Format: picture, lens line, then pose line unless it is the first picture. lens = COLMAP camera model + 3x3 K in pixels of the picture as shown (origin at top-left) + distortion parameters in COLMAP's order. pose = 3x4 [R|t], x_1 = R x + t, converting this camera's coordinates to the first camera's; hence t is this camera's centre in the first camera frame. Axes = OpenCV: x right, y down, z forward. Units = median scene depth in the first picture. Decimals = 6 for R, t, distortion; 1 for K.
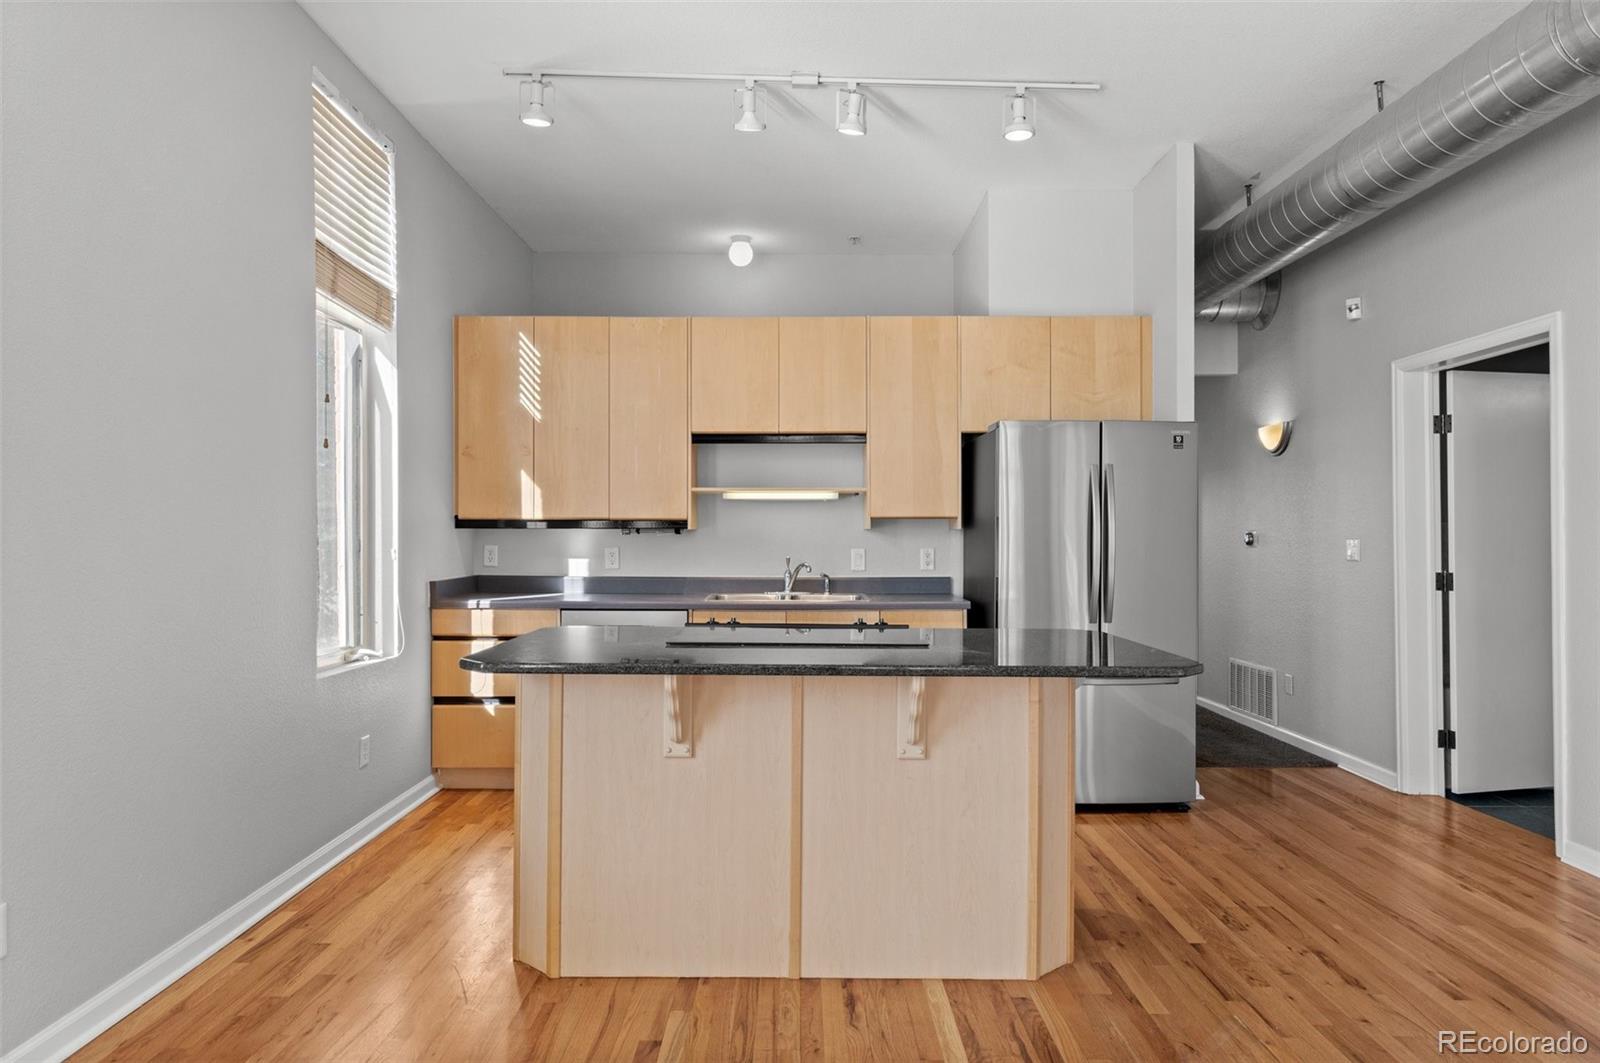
lens RADIAL K [[984.2, 0, 808.3], [0, 984.2, 534.3], [0, 0, 1]] dist [0.021935, 0.001410]
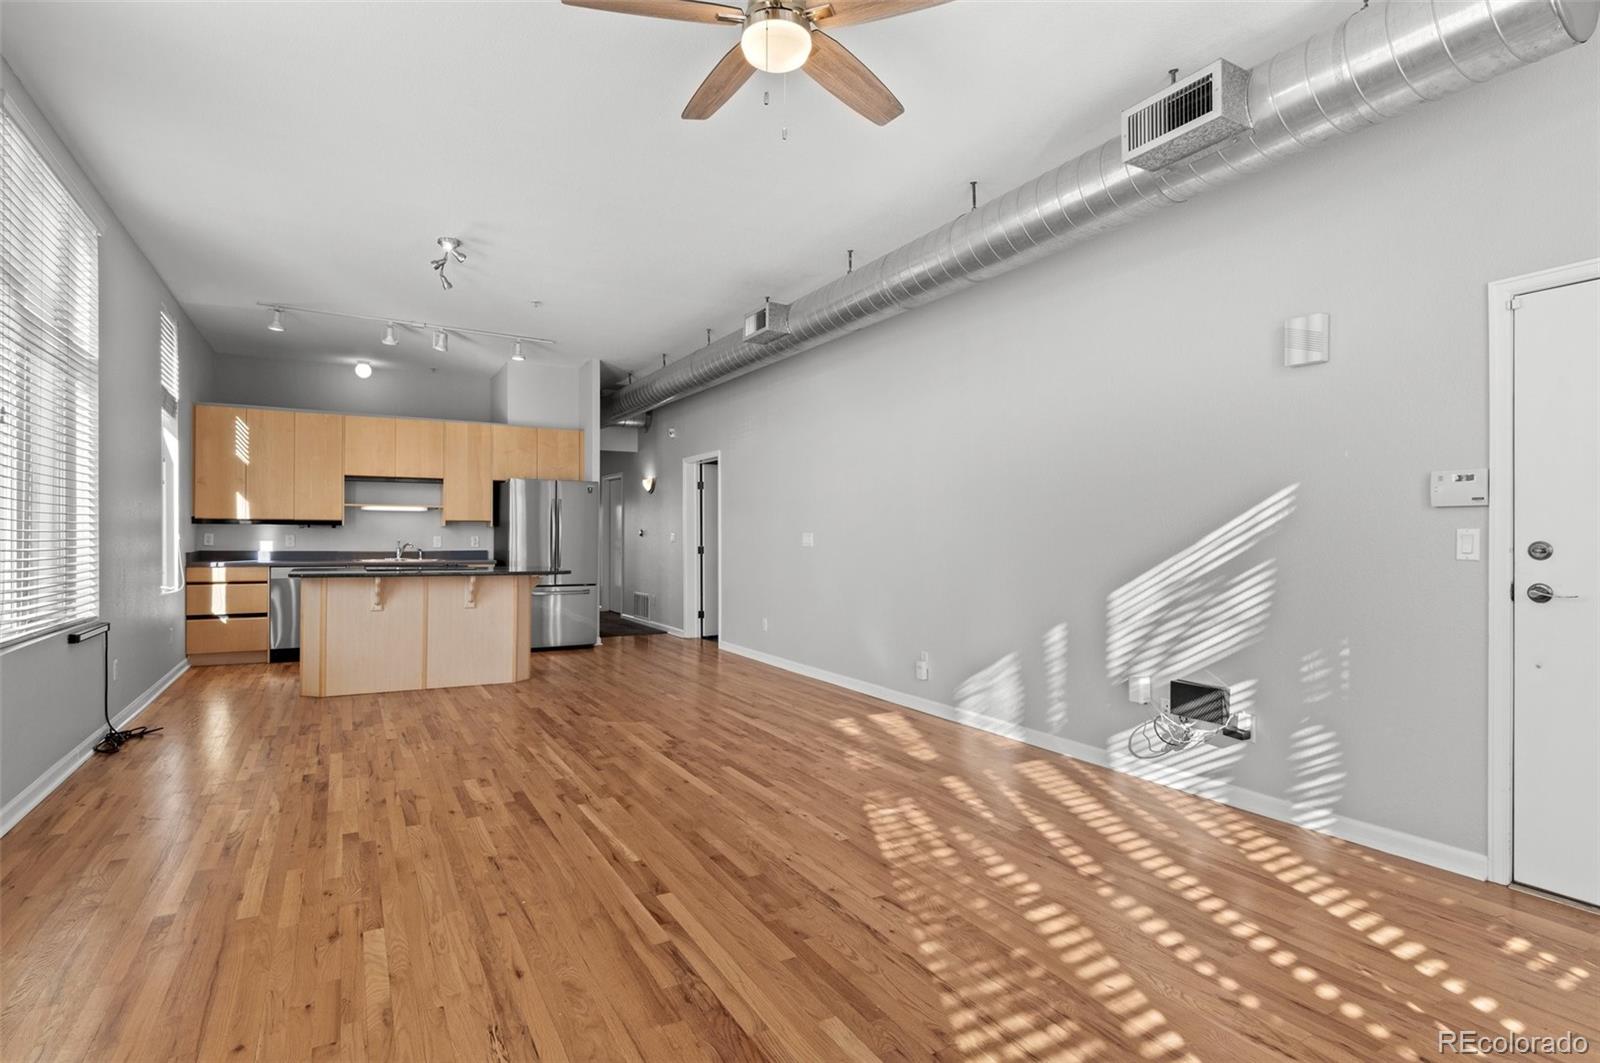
lens RADIAL K [[799.5, 0, 802.2], [0, 799.5, 533.9], [0, 0, 1]] dist [-0.002062, -0.000268]
pose [[0.870981, 0.004947, 0.491292, -0.105673], [-0.005592, 0.999984, -0.000156, 0.006392], [-0.491286, -0.002611, 0.870995, -0.801023]]
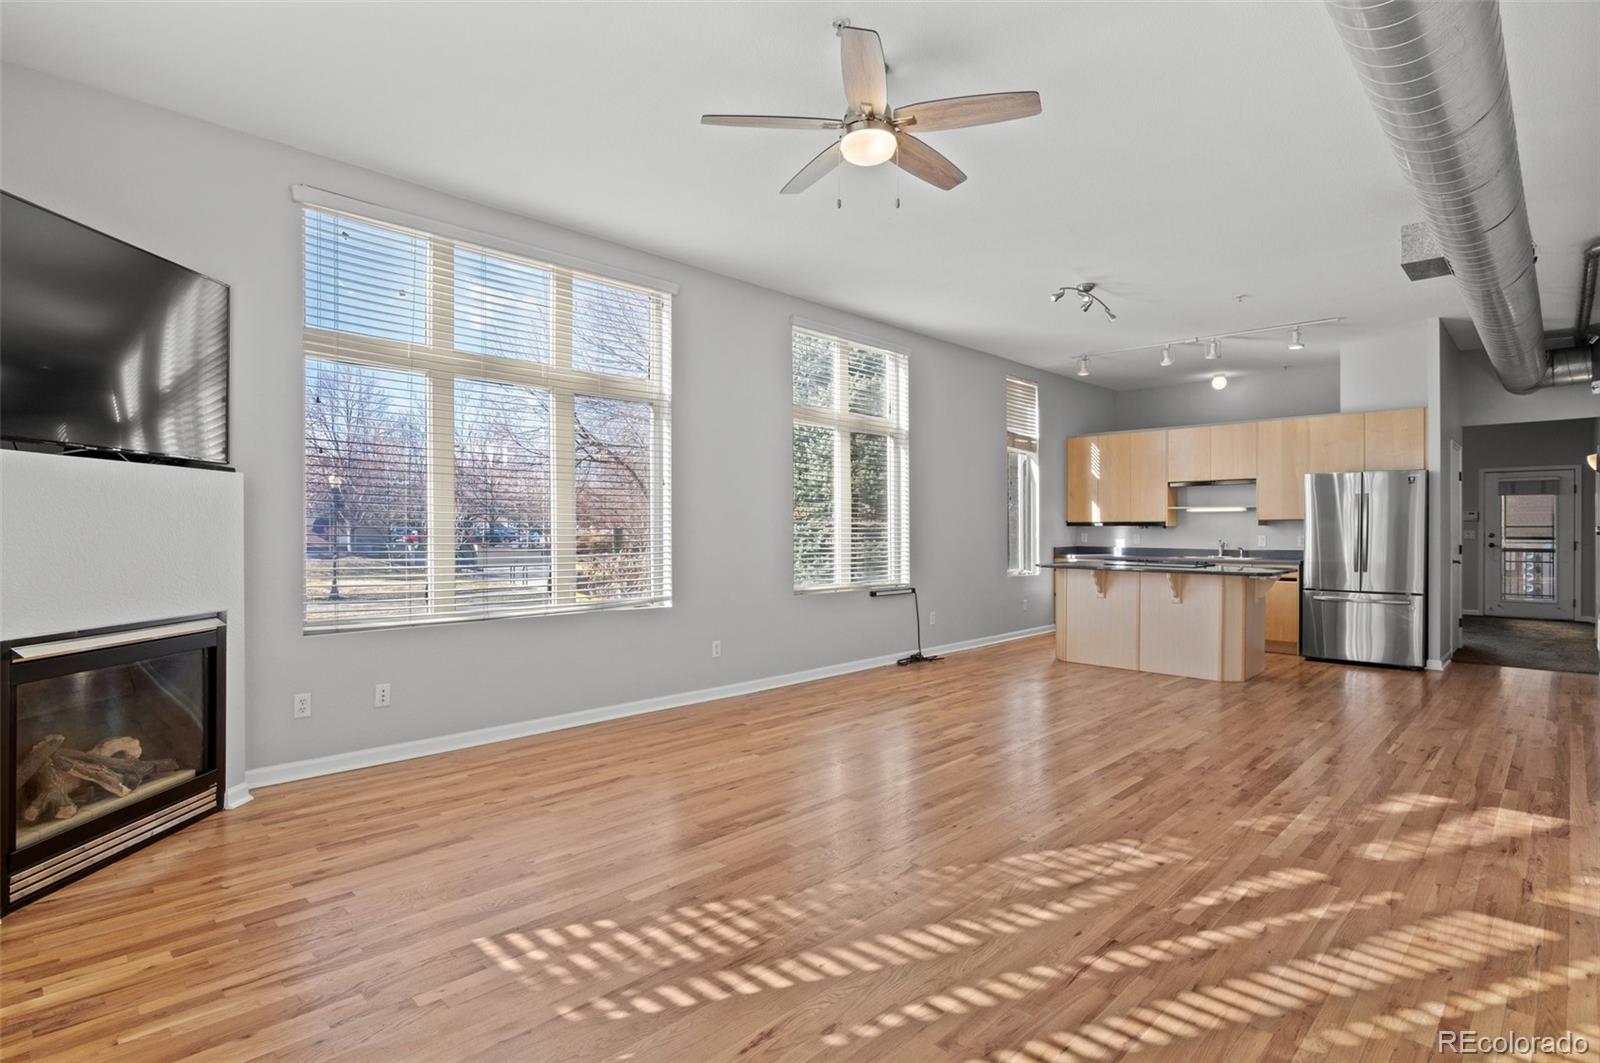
lens RADIAL K [[799.5, 0, 810.5], [0, 799.5, 528.1], [0, 0, 1]] dist [-0.002062, -0.000268]
pose [[0.719071, -0.003320, -0.694929, 0.549603], [0.001697, 0.999994, -0.003021, 0.003162], [0.694935, 0.000993, 0.719072, -0.839067]]
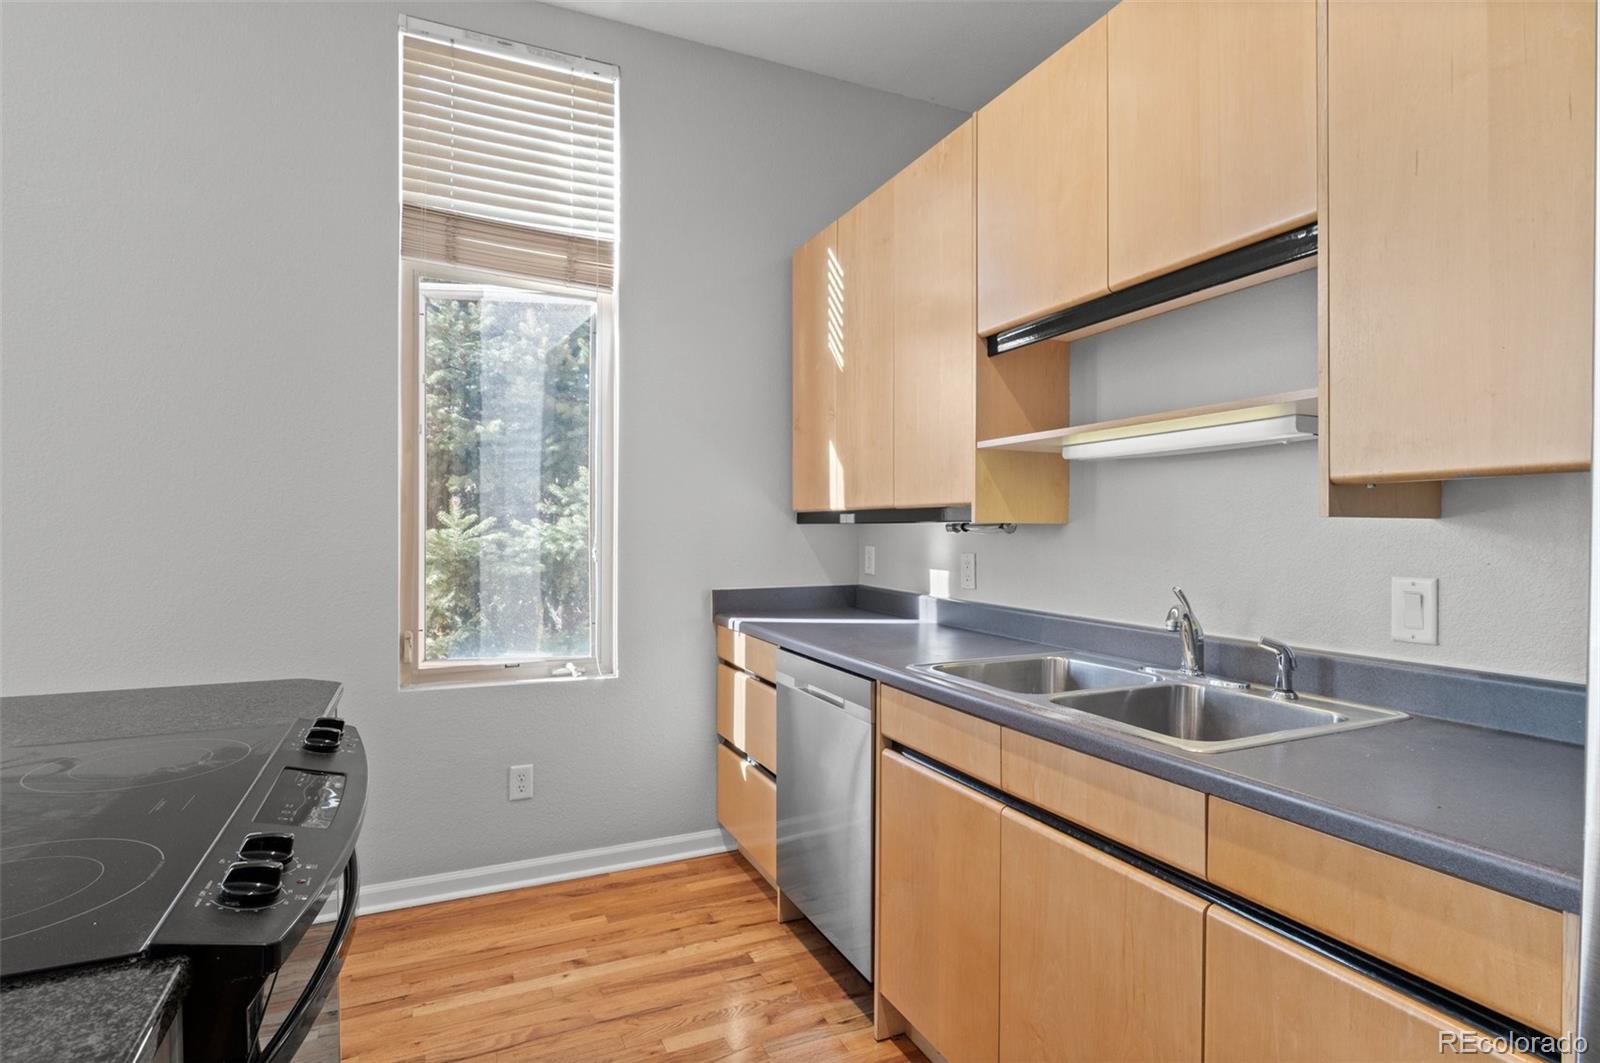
lens RADIAL K [[799.5, 0, 800.1], [0, 799.5, 536.0], [0, 0, 1]] dist [-0.002062, -0.000268]
pose [[0.404620, 0.006386, -0.914463, 0.228141], [-0.001911, 0.999979, 0.006138, -0.000794], [0.914483, -0.000736, 0.404624, 0.745882]]
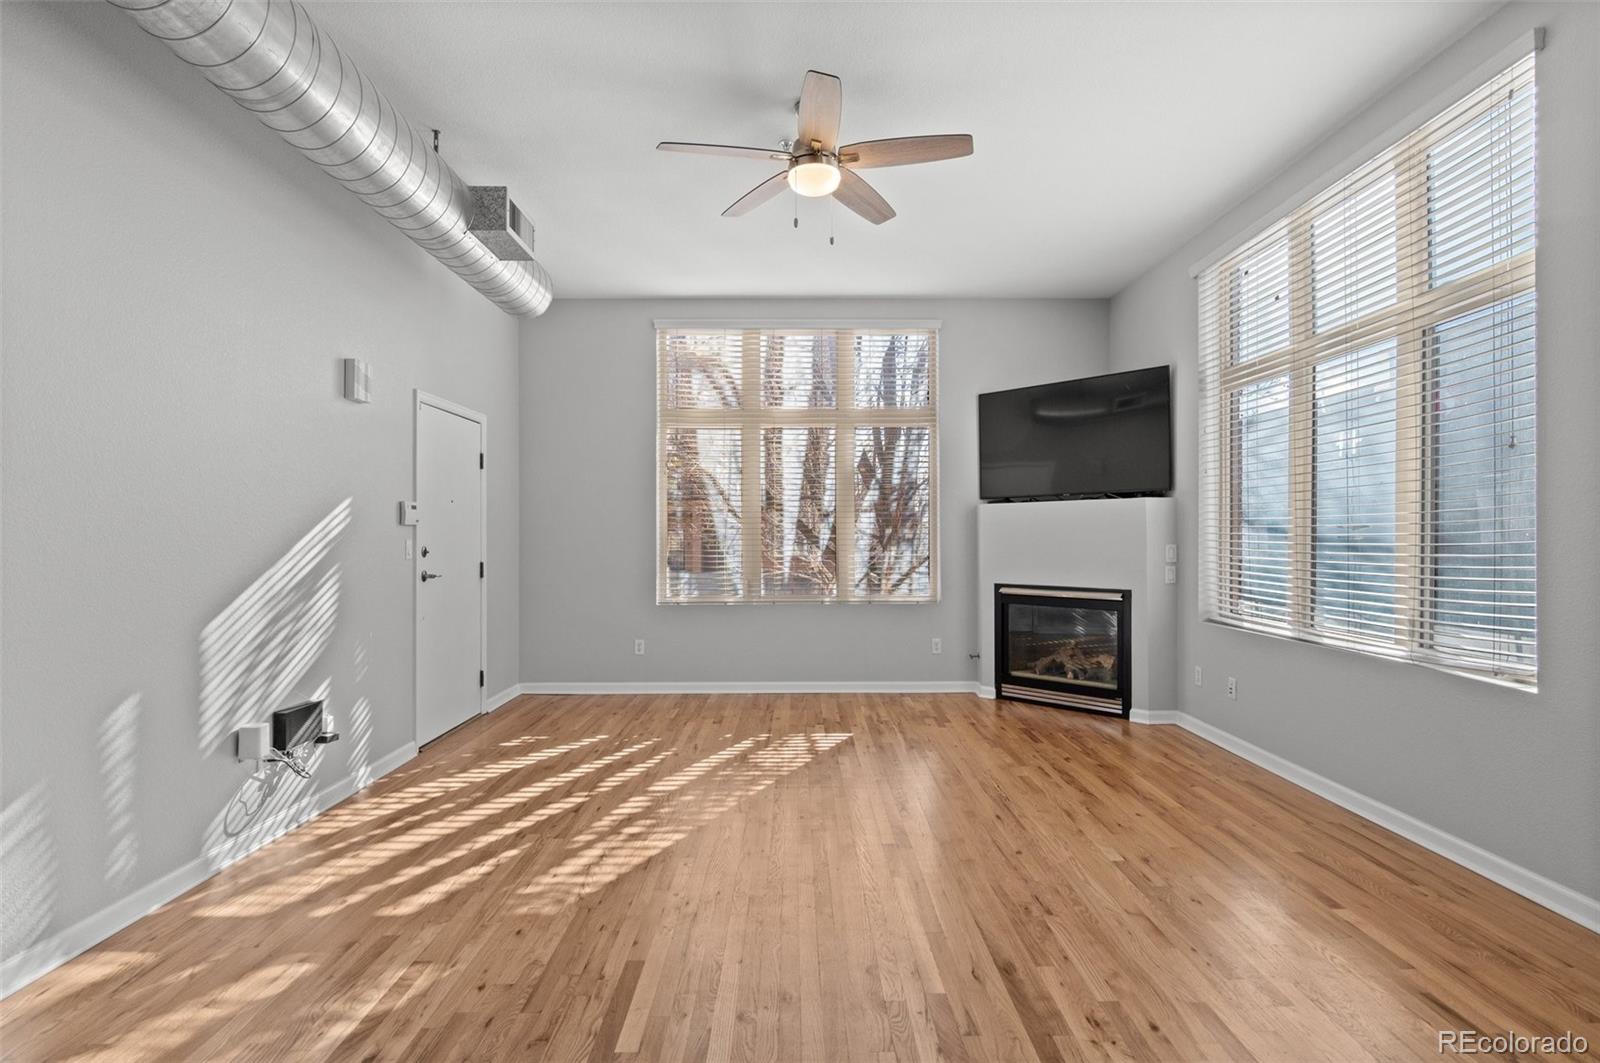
lens RADIAL K [[799.5, 0, 809.2], [0, 799.5, 530.0], [0, 0, 1]] dist [-0.002062, -0.000268]
pose [[-0.999843, 0.002387, -0.017571, 0.150049], [0.002588, 0.999931, -0.011437, 0.003283], [0.017543, -0.011481, -0.999780, 0.345830]]
